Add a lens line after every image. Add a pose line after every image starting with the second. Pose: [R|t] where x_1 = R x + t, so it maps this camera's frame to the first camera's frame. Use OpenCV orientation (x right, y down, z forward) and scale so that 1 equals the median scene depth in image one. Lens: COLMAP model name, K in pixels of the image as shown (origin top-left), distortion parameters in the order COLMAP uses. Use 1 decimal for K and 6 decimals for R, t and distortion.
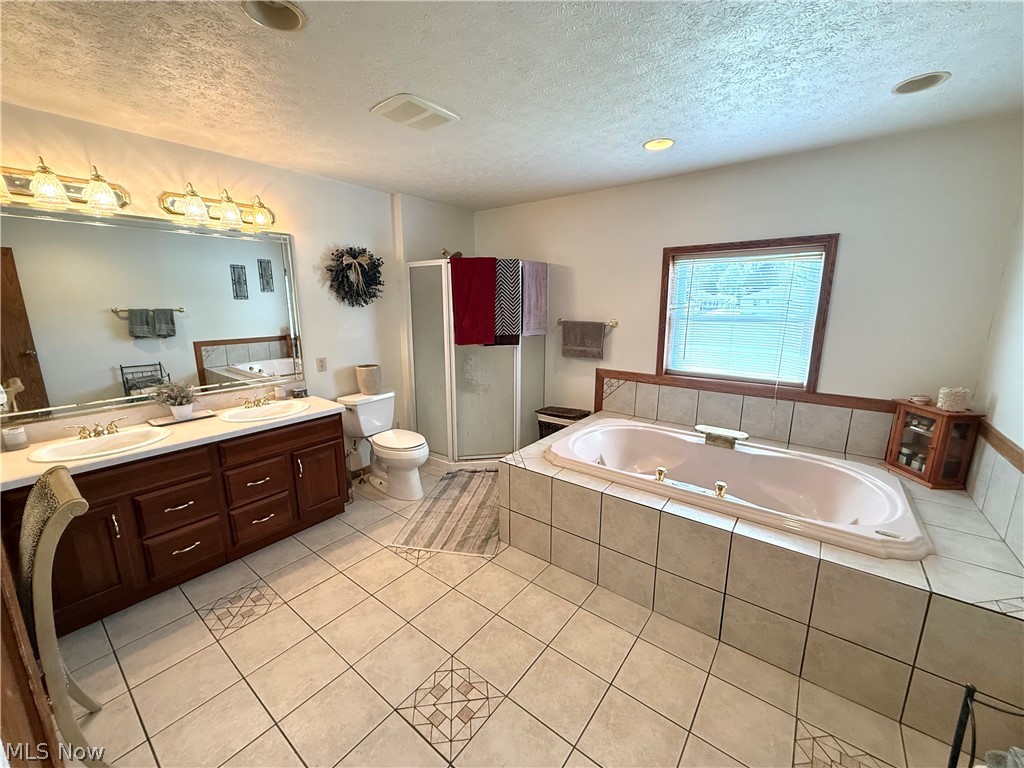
lens RADIAL K [[406.0, 0, 510.0], [0, 406.0, 382.7], [0, 0, 1]] dist [-0.000712, -0.000092]
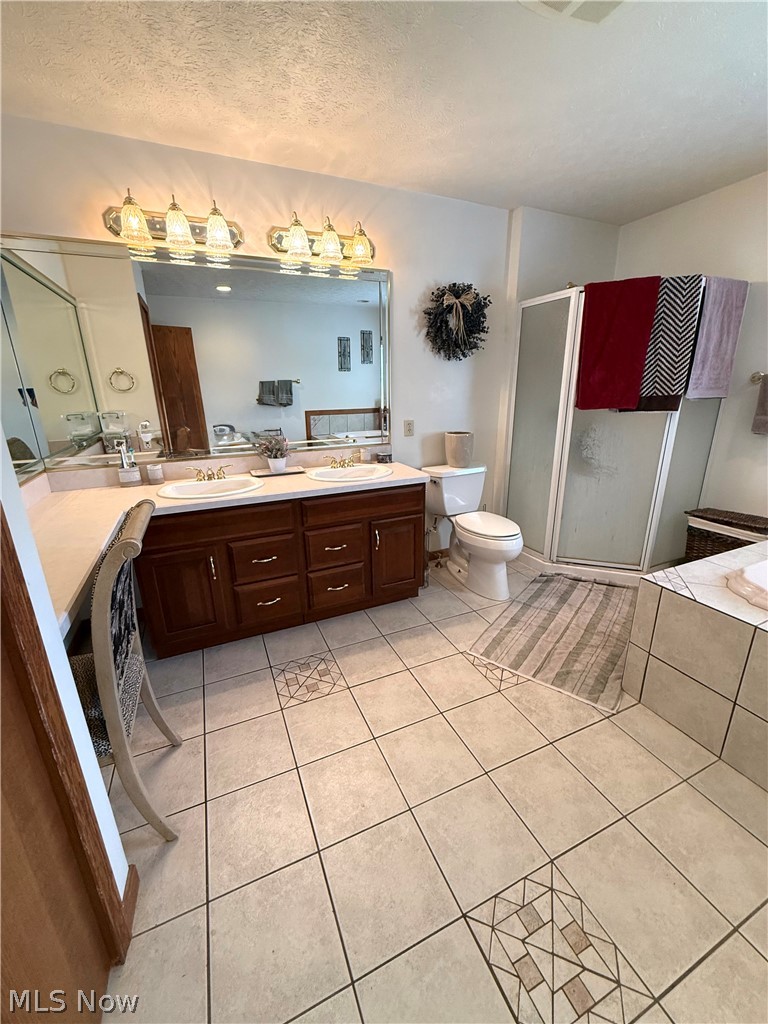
lens RADIAL K [[406.0, 0, 384.0], [0, 406.0, 511.0], [0, 0, 1]] dist [-0.000712, -0.000092]
pose [[0.879152, 0.127563, -0.459151, -0.096157], [-0.080893, 0.989472, 0.120010, 0.036753], [0.469626, -0.068365, 0.880214, 0.212995]]
